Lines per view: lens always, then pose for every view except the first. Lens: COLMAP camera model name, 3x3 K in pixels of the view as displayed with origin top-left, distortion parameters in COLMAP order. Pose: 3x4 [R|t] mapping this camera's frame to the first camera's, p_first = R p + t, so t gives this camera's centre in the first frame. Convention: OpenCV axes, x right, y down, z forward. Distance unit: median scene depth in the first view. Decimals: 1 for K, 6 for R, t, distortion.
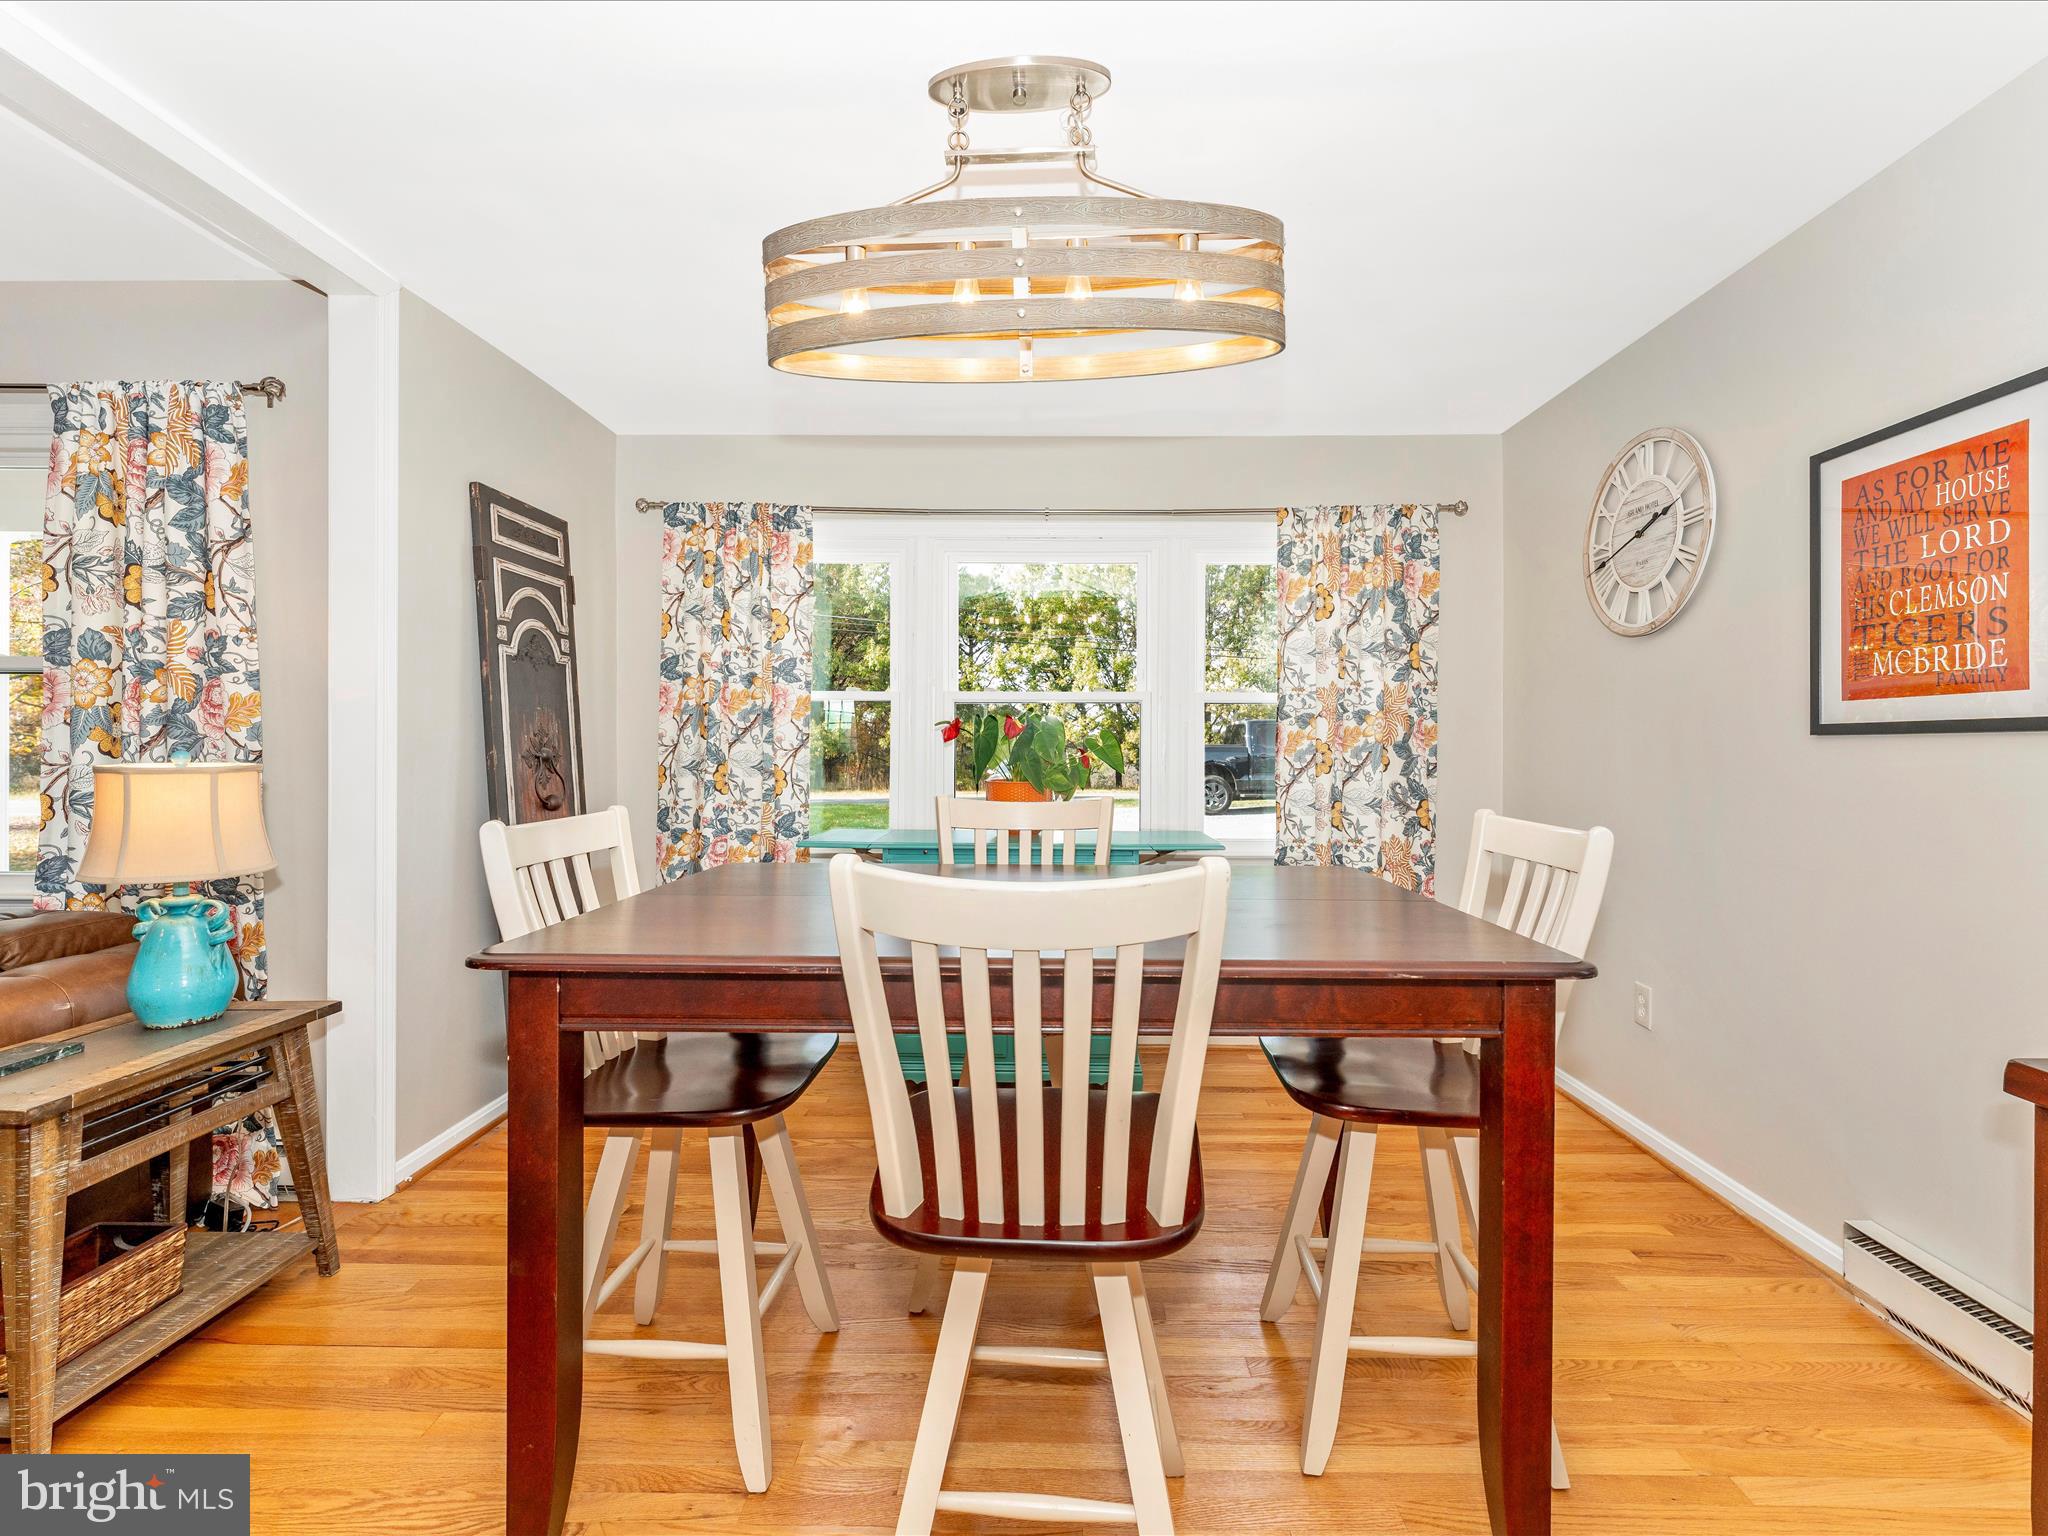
lens RADIAL K [[928.2, 0, 1039.5], [0, 928.2, 752.0], [0, 0, 1]] dist [0.000882, 0.001142]
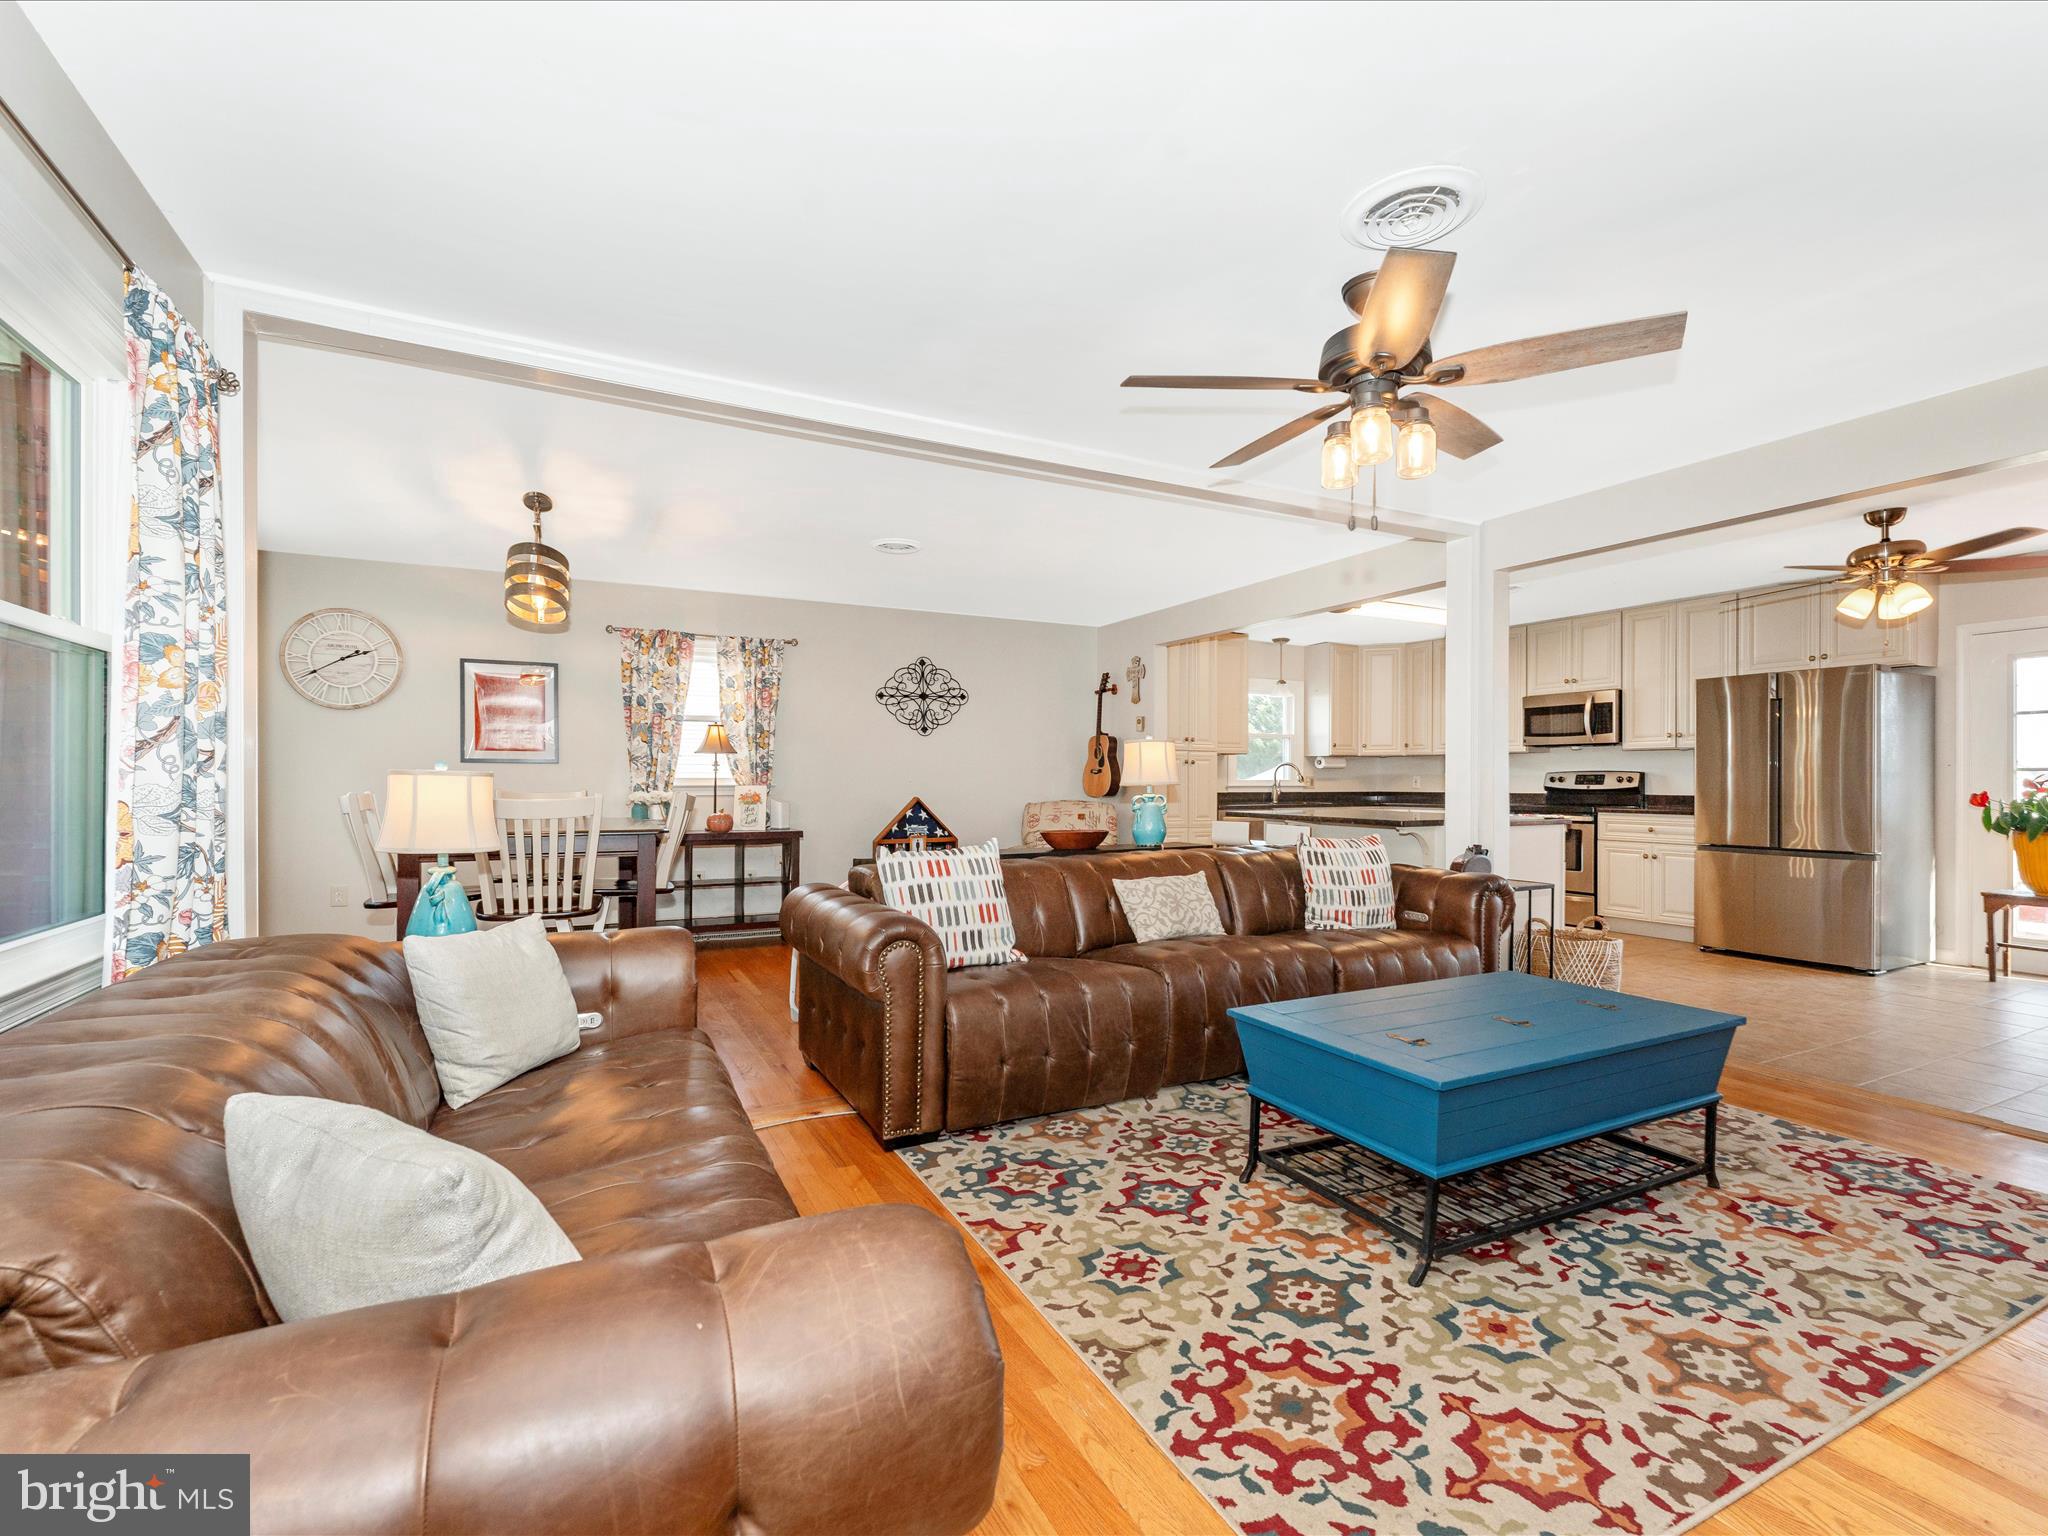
lens RADIAL K [[928.2, 0, 1021.9], [0, 928.2, 782.6], [0, 0, 1]] dist [0.000882, 0.001142]
pose [[-0.467323, -0.009532, 0.884035, -2.310150], [-0.003800, 0.999954, 0.008774, 0.011496], [-0.884079, 0.000741, -0.467338, 0.824229]]
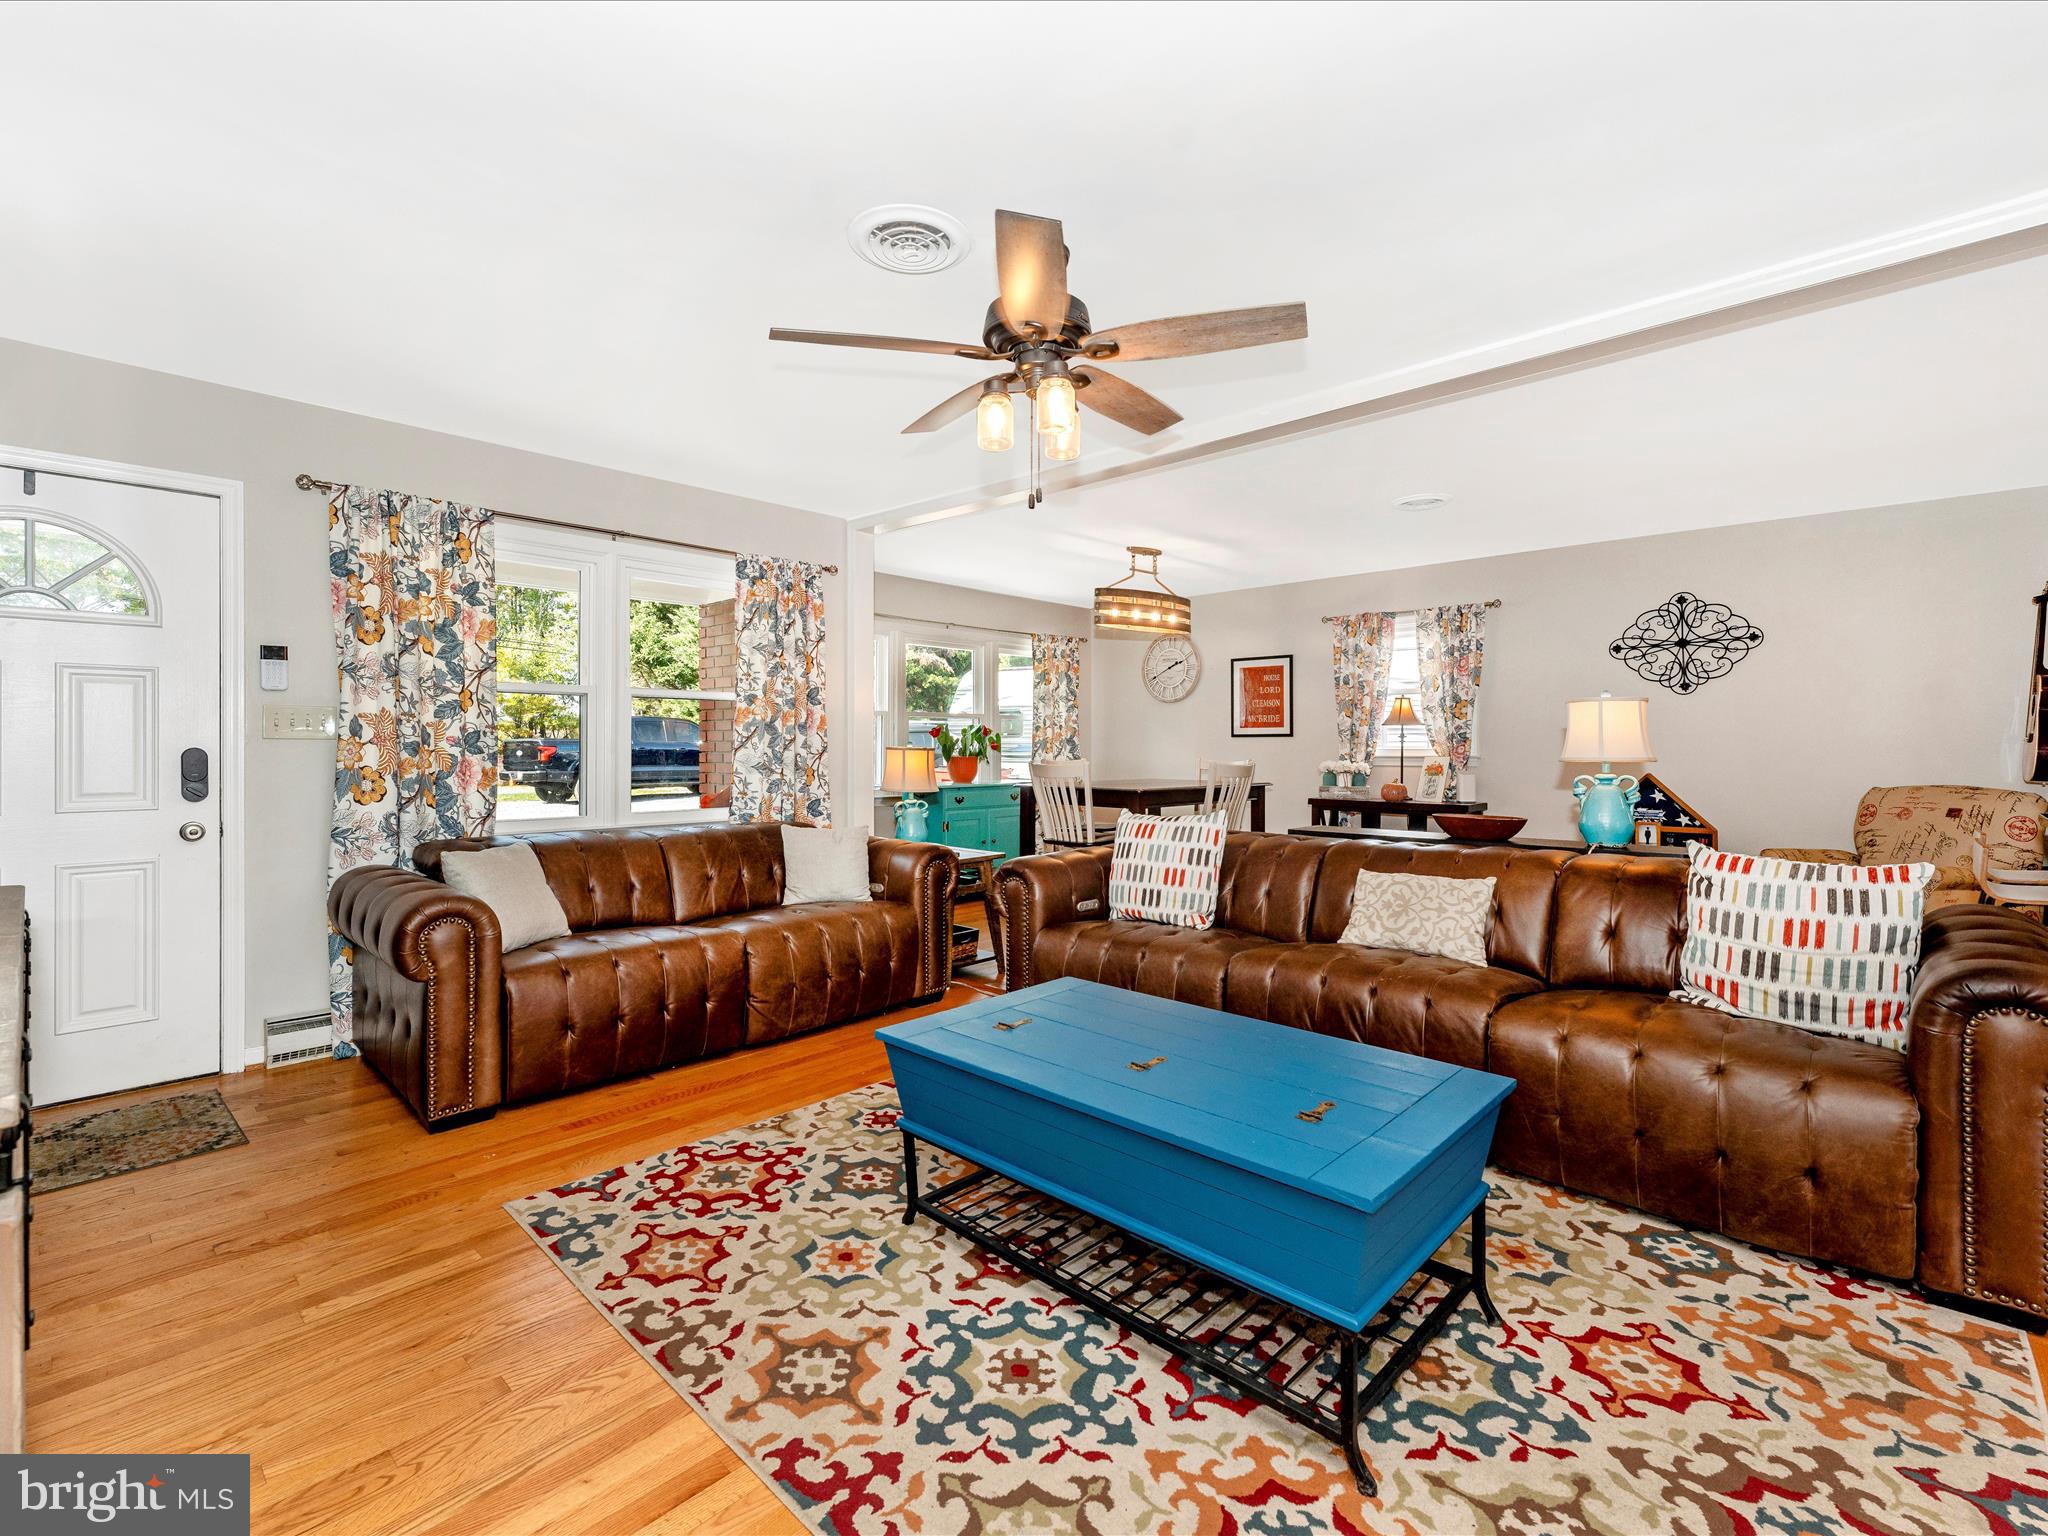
lens RADIAL K [[928.2, 0, 1018.1], [0, 928.2, 741.0], [0, 0, 1]] dist [0.000882, 0.001142]
pose [[0.679311, -0.001356, 0.733850, -2.334788], [0.003883, 0.999991, -0.001747, -0.000100], [-0.733841, 0.004037, 0.679310, -0.814451]]
